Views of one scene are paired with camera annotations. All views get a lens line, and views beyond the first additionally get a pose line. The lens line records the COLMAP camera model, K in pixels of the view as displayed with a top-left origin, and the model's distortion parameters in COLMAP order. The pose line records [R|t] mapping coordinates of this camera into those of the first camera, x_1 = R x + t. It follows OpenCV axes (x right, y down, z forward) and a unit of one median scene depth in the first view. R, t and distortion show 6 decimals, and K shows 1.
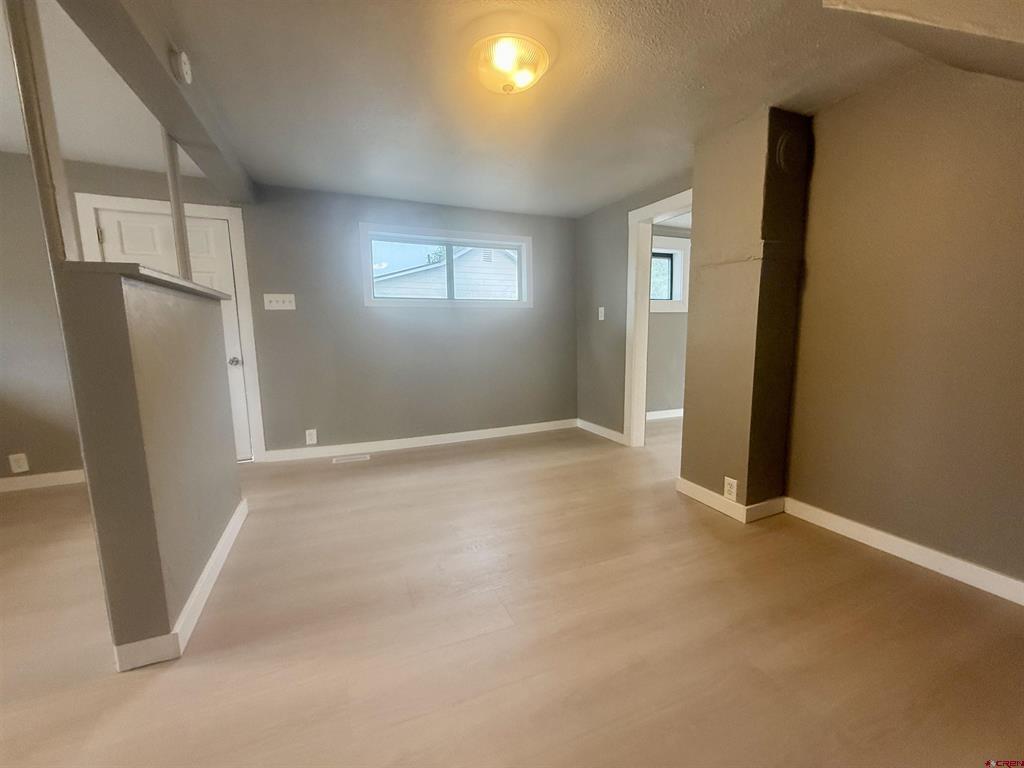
lens RADIAL K [[411.6, 0, 511.9], [0, 411.6, 386.5], [0, 0, 1]] dist [-0.002045, -0.000071]
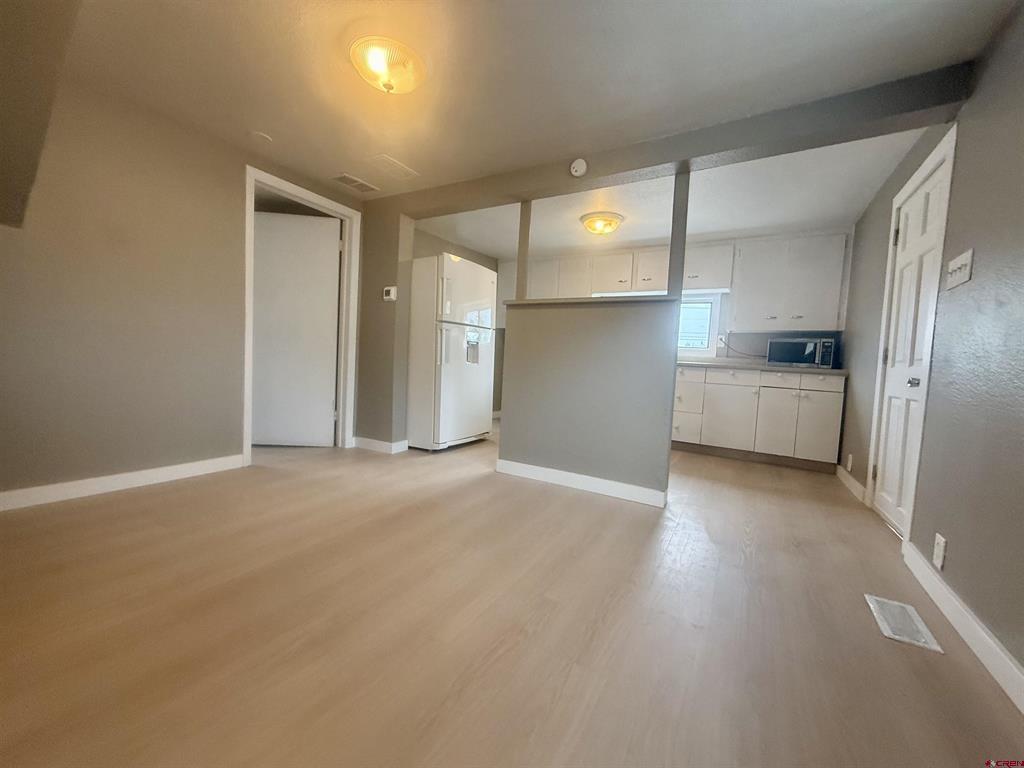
lens RADIAL K [[408.0, 0, 509.6], [0, 408.0, 383.4], [0, 0, 1]] dist [-0.002177, -0.000256]
pose [[-0.807275, 0.001466, -0.590174, 0.187419], [-0.127990, 0.975763, 0.177496, -0.086565], [0.576130, 0.218824, -0.787522, 1.105777]]
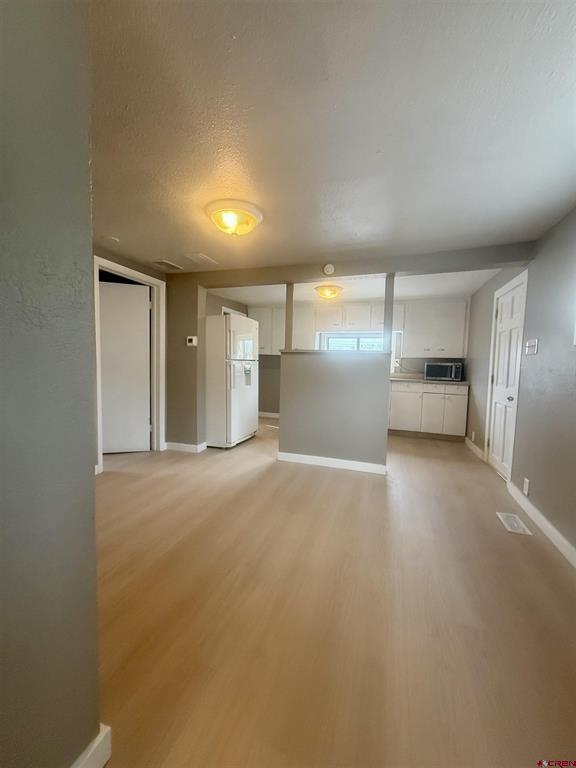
lens RADIAL K [[306.6, 0, 288.0], [0, 306.6, 384.0], [0, 0, 1]] dist [-0.001300, -0.000224]
pose [[-0.670949, 0.043550, -0.740223, 0.418138], [-0.125826, 0.977109, 0.171538, -0.169773], [0.730750, 0.208233, -0.650111, 1.071634]]
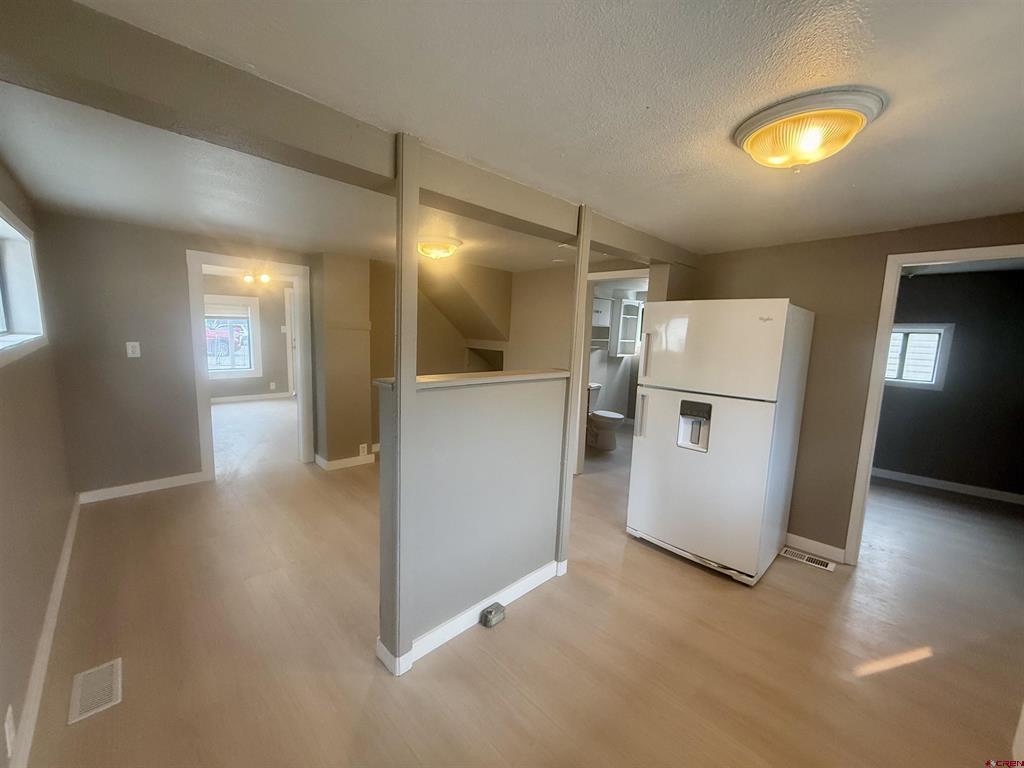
lens RADIAL K [[408.0, 0, 509.6], [0, 408.0, 383.4], [0, 0, 1]] dist [-0.002177, -0.000256]
pose [[-0.344521, -0.125754, 0.930318, -1.001885], [0.100906, 0.980286, 0.169877, -0.212462], [-0.933340, 0.152401, -0.325040, 0.690575]]
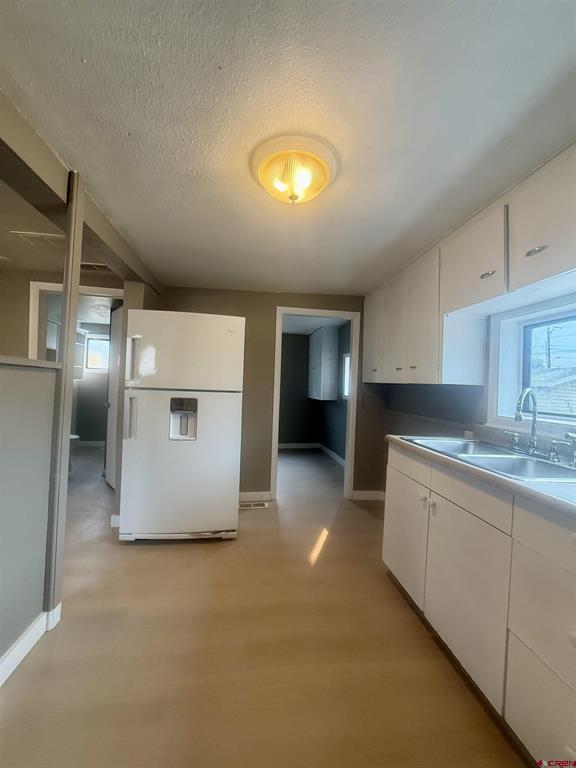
lens RADIAL K [[306.0, 0, 288.5], [0, 306.0, 385.4], [0, 0, 1]] dist [-0.002177, -0.000256]
pose [[-0.962937, -0.029696, 0.268088, -0.811211], [0.006777, 0.990944, 0.134108, -0.127865], [-0.269643, 0.130954, -0.954015, 0.692708]]
